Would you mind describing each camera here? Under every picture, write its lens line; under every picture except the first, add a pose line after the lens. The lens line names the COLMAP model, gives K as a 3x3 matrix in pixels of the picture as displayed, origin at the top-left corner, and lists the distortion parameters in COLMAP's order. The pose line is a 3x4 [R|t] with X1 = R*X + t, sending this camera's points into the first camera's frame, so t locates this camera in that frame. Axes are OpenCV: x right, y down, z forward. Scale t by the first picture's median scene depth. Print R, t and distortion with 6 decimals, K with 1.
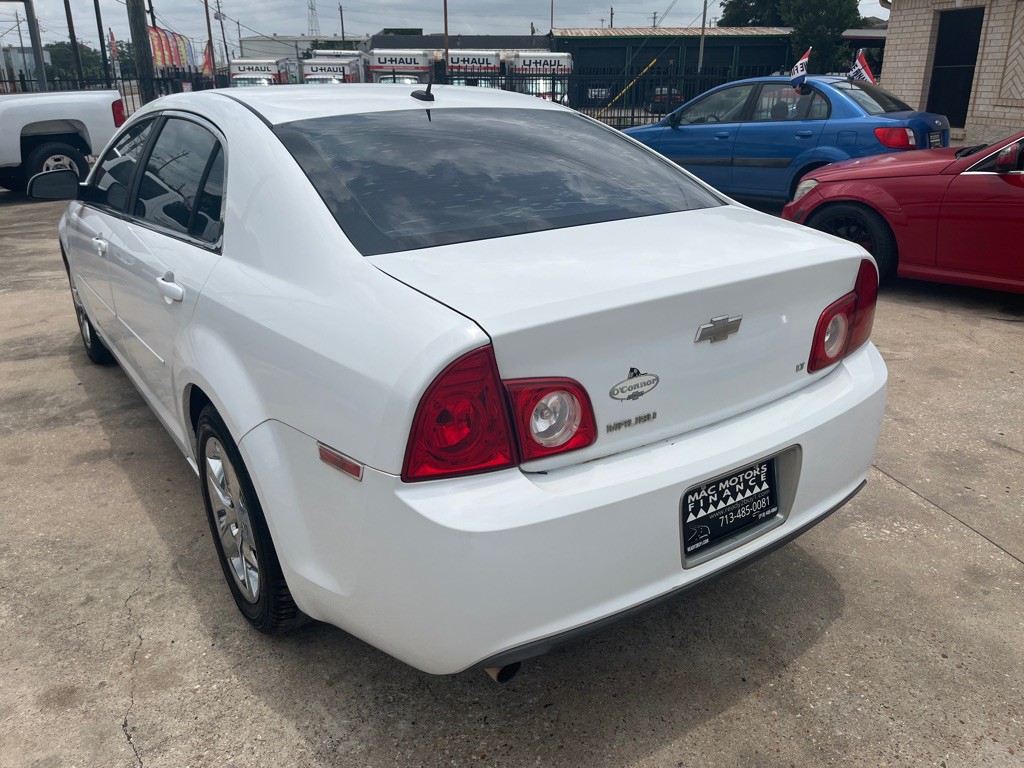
lens RADIAL K [[776.6, 0, 518.0], [0, 776.6, 390.9], [0, 0, 1]] dist [0.073770, -0.114630]
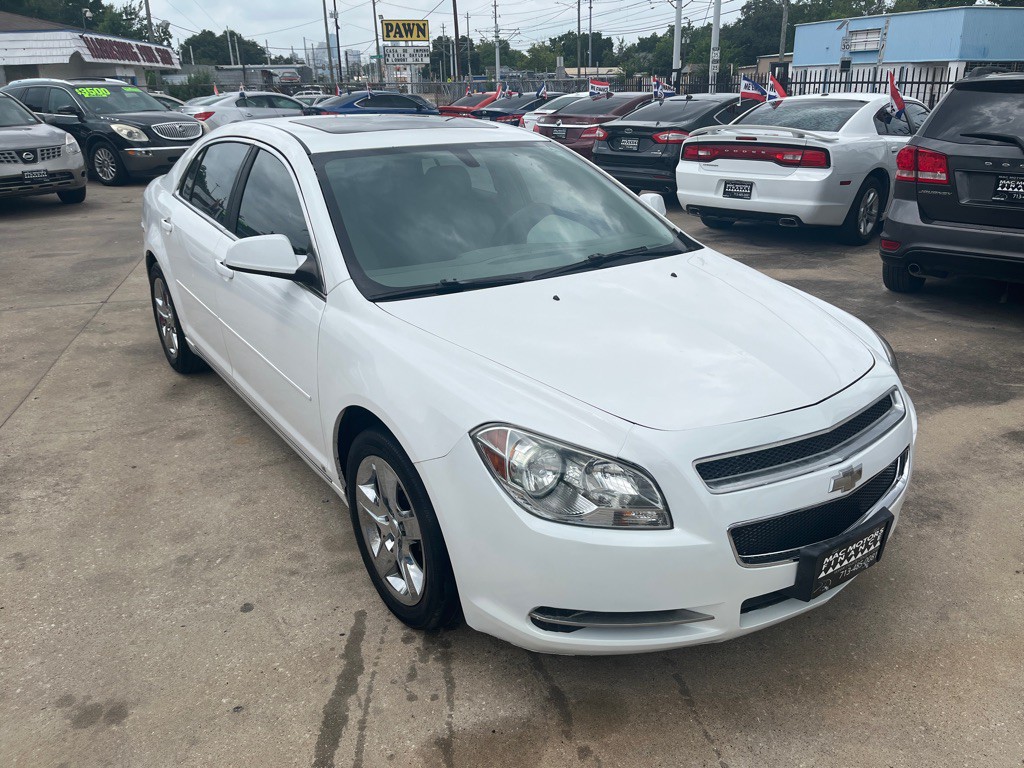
lens RADIAL K [[776.6, 0, 527.2], [0, 776.6, 386.0], [0, 0, 1]] dist [0.073770, -0.114630]
pose [[-0.999769, 0.020559, -0.006235, -0.667184], [0.010940, 0.736965, 0.675843, -1.306776], [0.018490, 0.675618, -0.737020, 3.162953]]
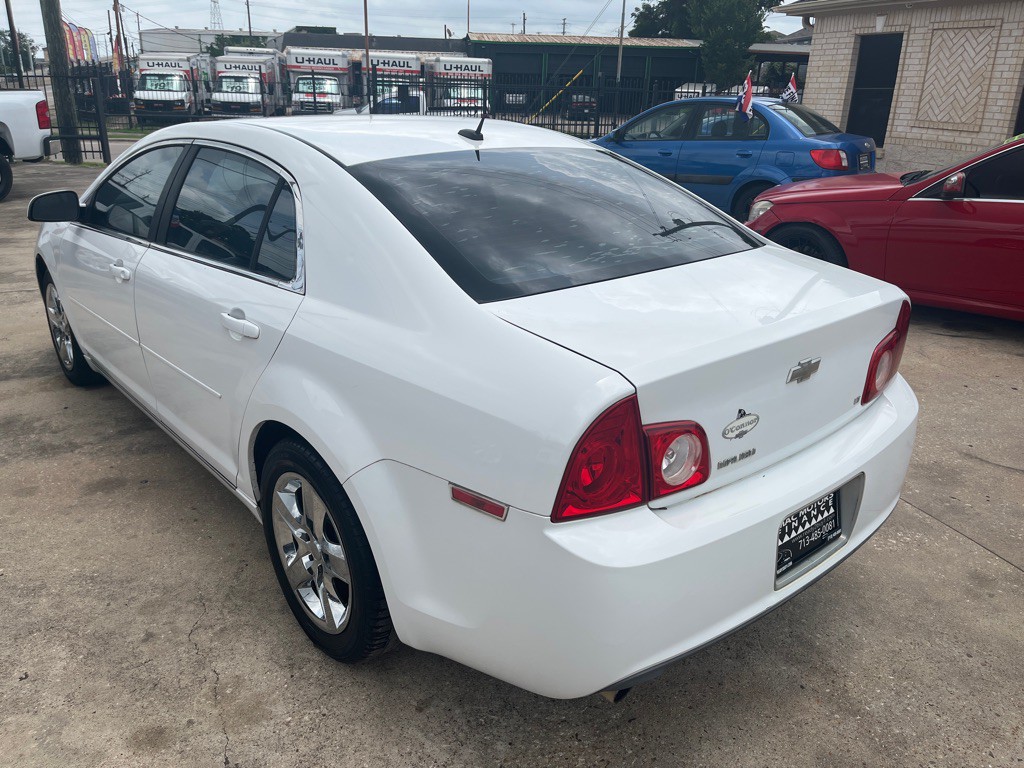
lens RADIAL K [[776.6, 0, 510.9], [0, 776.6, 392.7], [0, 0, 1]] dist [0.073770, -0.114630]
pose [[0.994849, -0.010837, 0.100787, -0.208769], [0.010856, 0.999941, 0.000356, -0.041870], [-0.100785, 0.000740, 0.994908, -0.040333]]
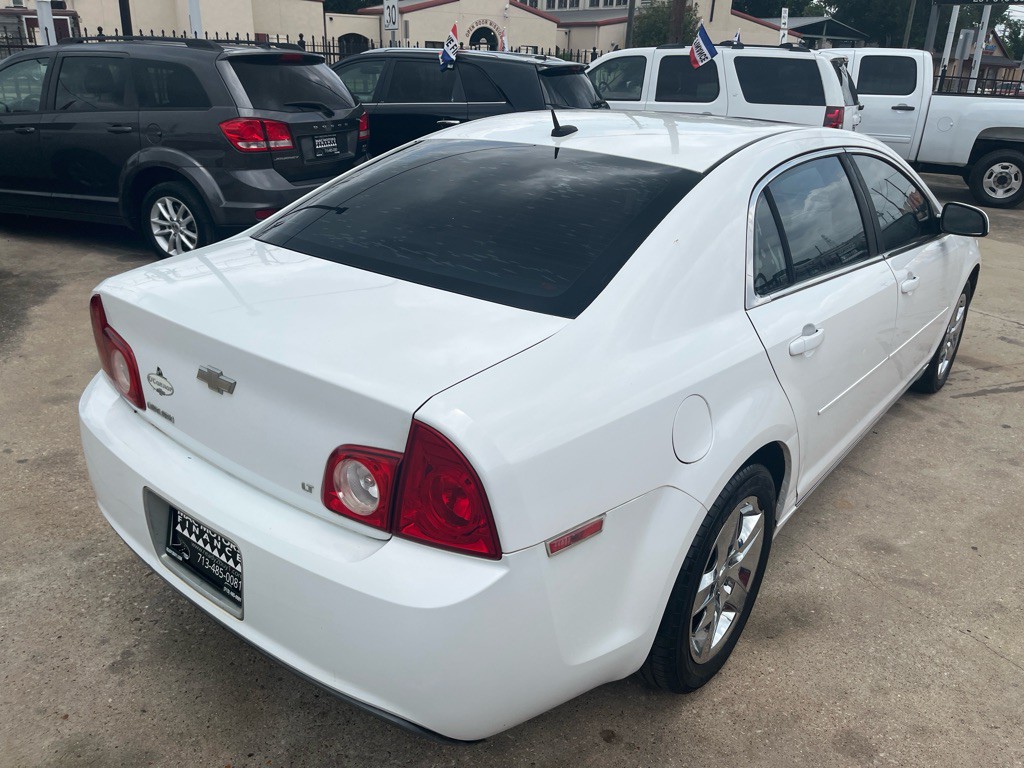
lens RADIAL K [[776.6, 0, 517.3], [0, 776.6, 387.8], [0, 0, 1]] dist [0.073770, -0.114630]
pose [[0.287506, 0.385565, -0.876744, 0.999199], [-0.383564, 0.885133, 0.263474, -0.384977], [0.877621, 0.260537, 0.402370, 0.747203]]
